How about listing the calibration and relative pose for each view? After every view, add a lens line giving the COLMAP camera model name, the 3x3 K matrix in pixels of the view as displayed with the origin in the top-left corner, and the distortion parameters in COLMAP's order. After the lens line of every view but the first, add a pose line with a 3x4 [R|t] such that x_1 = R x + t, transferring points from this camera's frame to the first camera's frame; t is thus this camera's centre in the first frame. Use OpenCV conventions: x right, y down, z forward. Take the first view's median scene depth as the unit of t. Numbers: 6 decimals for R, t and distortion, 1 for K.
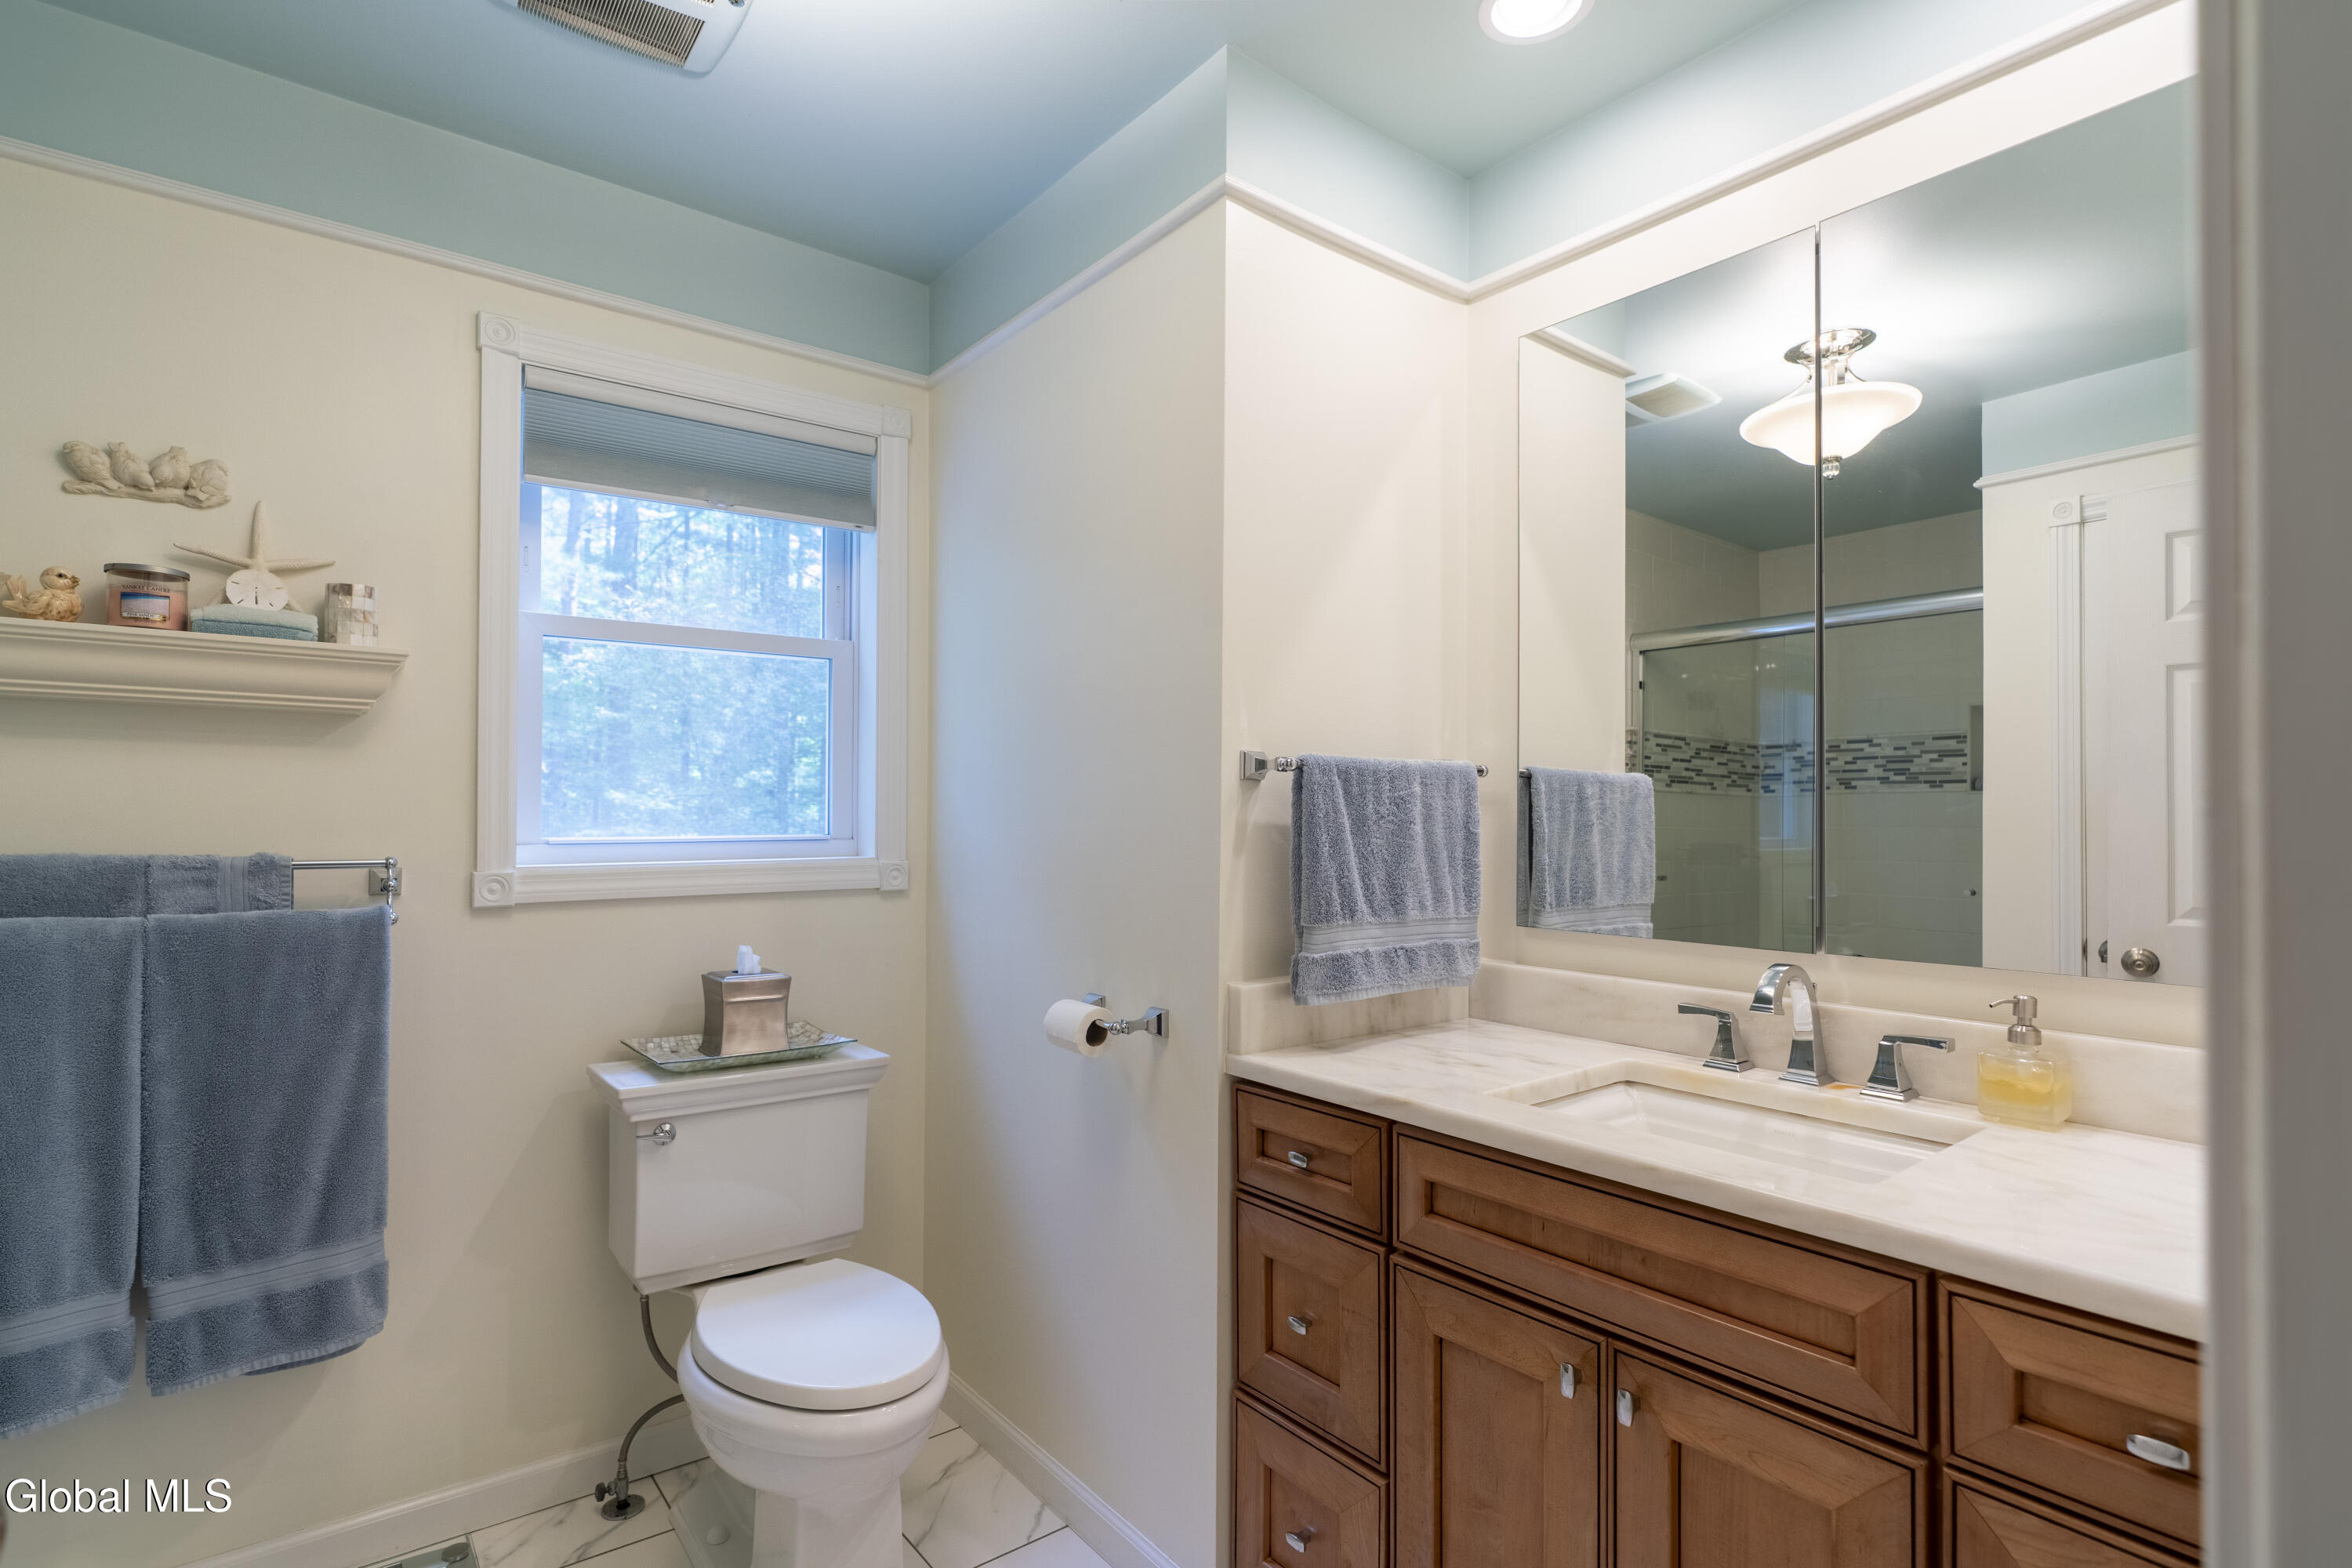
lens RADIAL K [[1162.7, 0, 1168.5], [0, 1162.7, 790.3], [0, 0, 1]] dist [-0.005024, 0.000139]
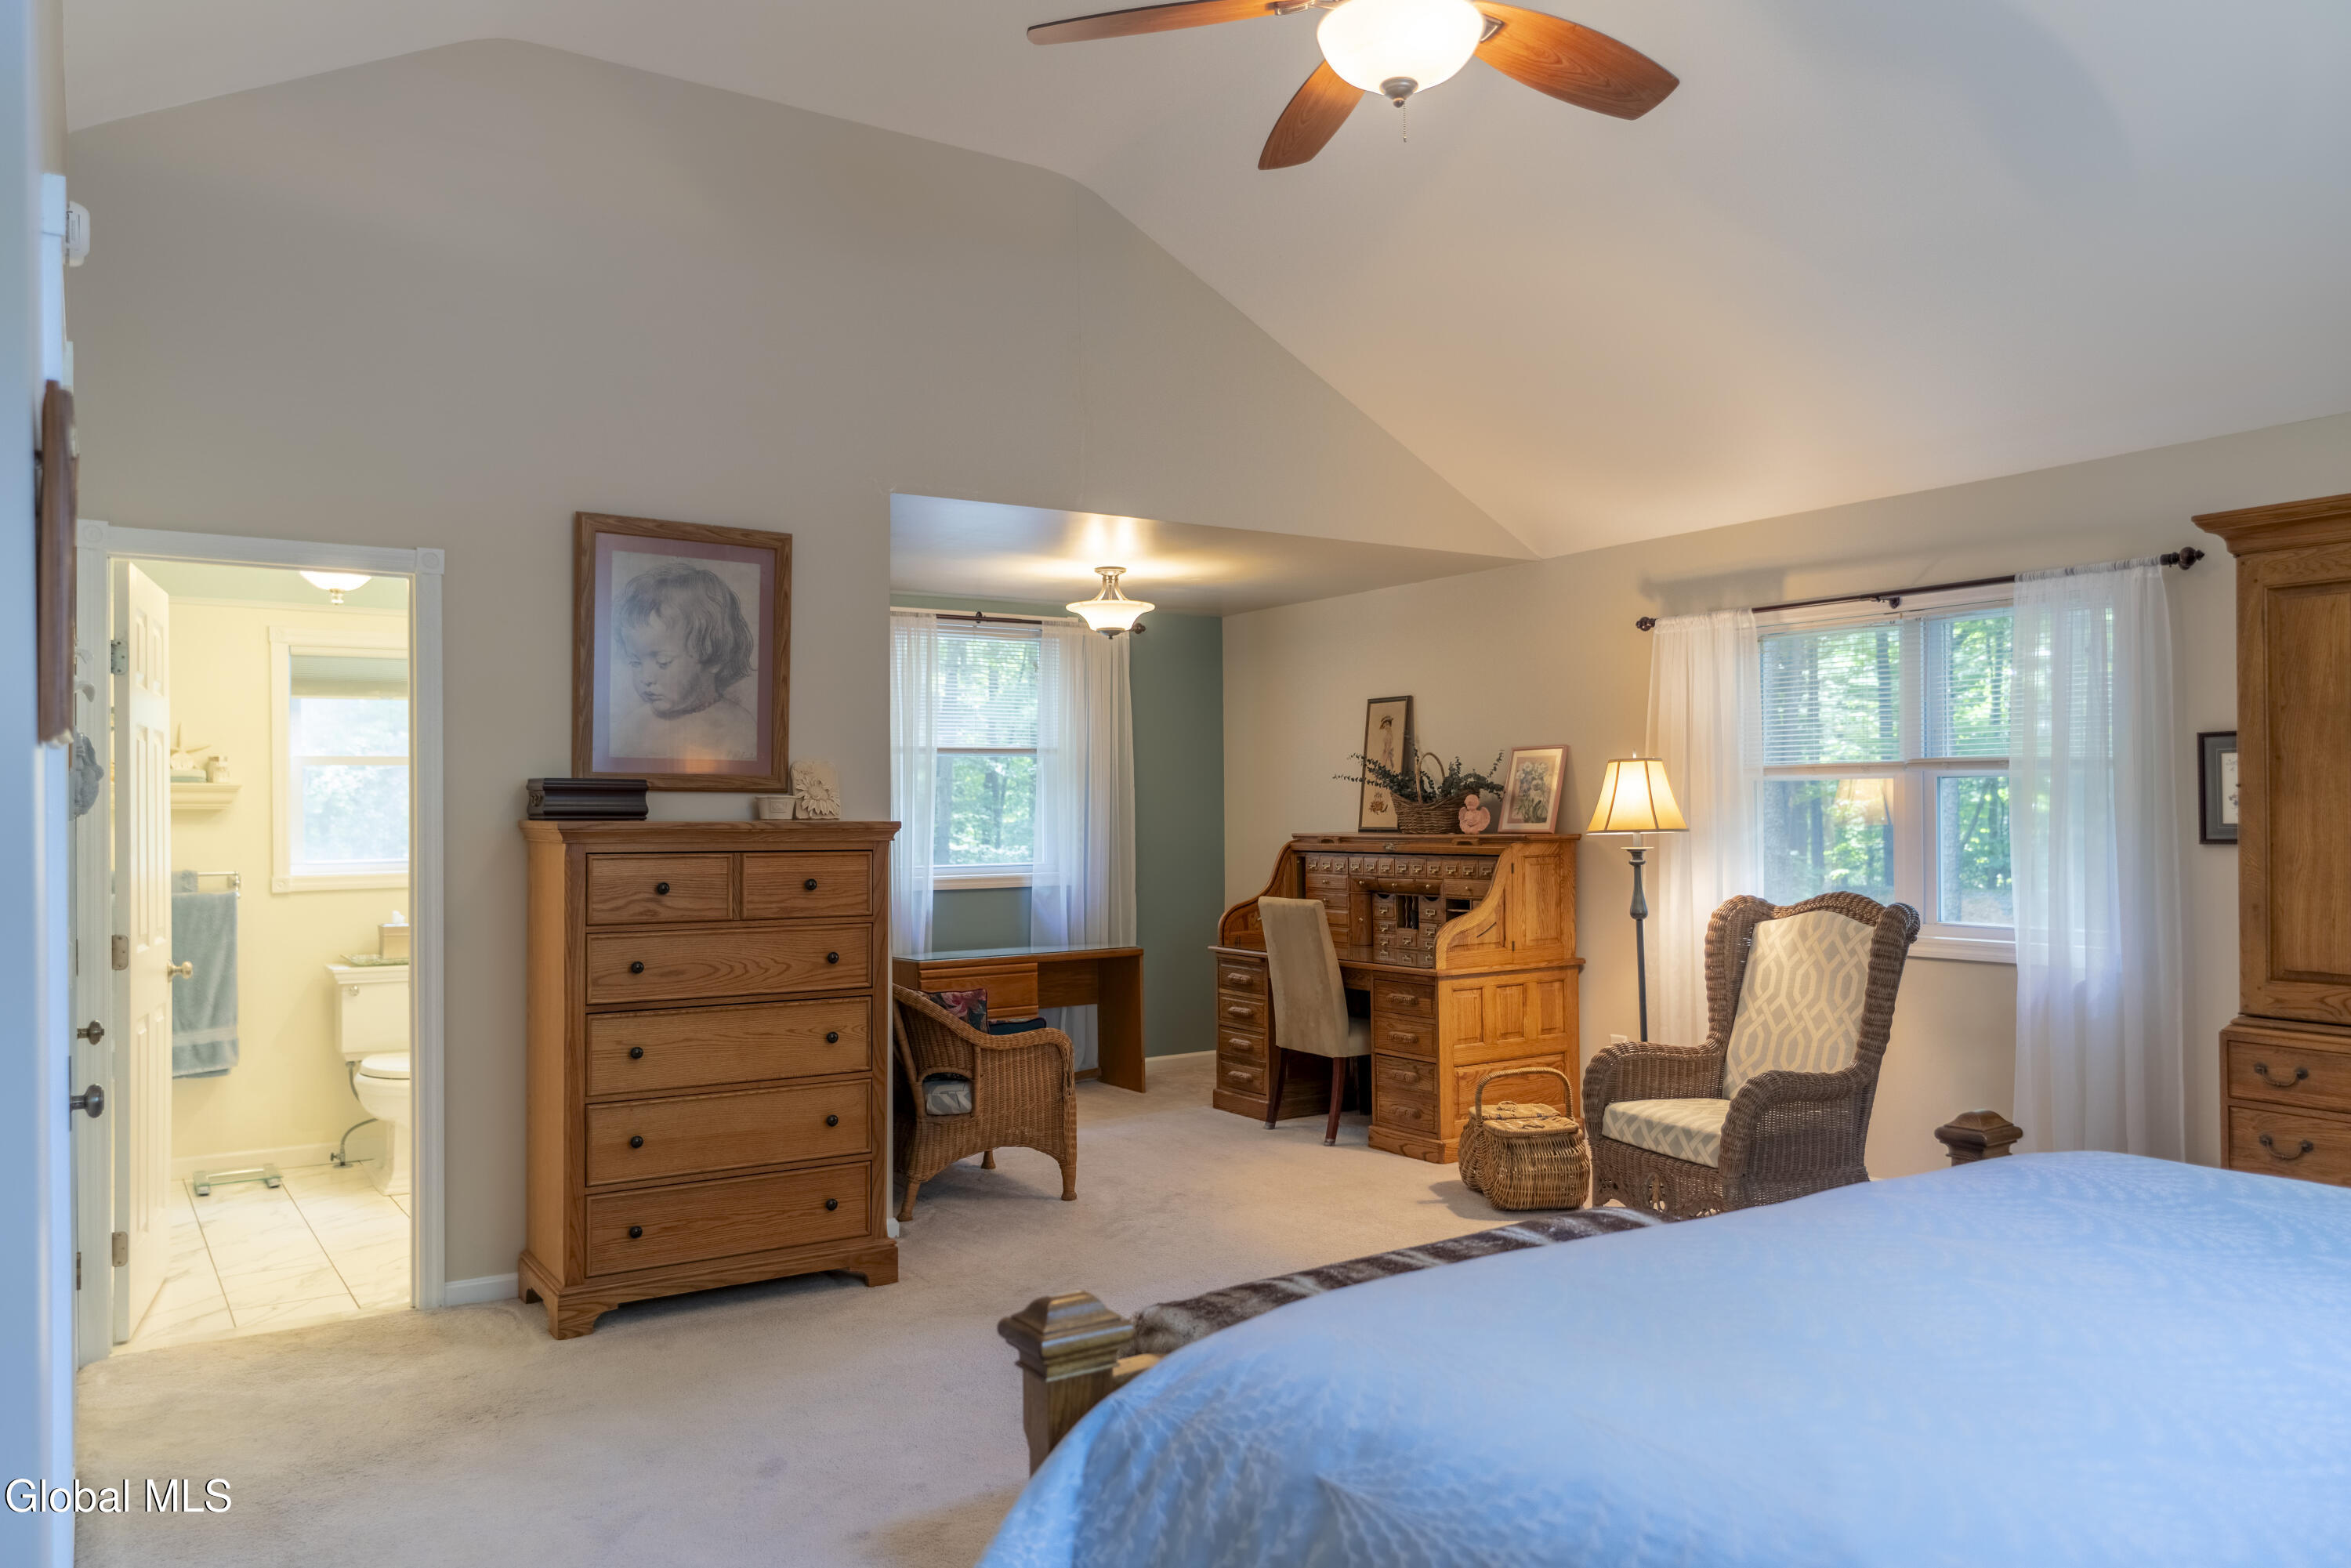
lens RADIAL K [[1687.3, 0, 1166.3], [0, 1687.3, 794.1], [0, 0, 1]] dist [0.008938, 0.006650]
pose [[0.997363, -0.009009, -0.072010, 1.479681], [0.010414, 0.999762, 0.019166, -0.146297], [0.071820, -0.019866, 0.997220, -2.318215]]
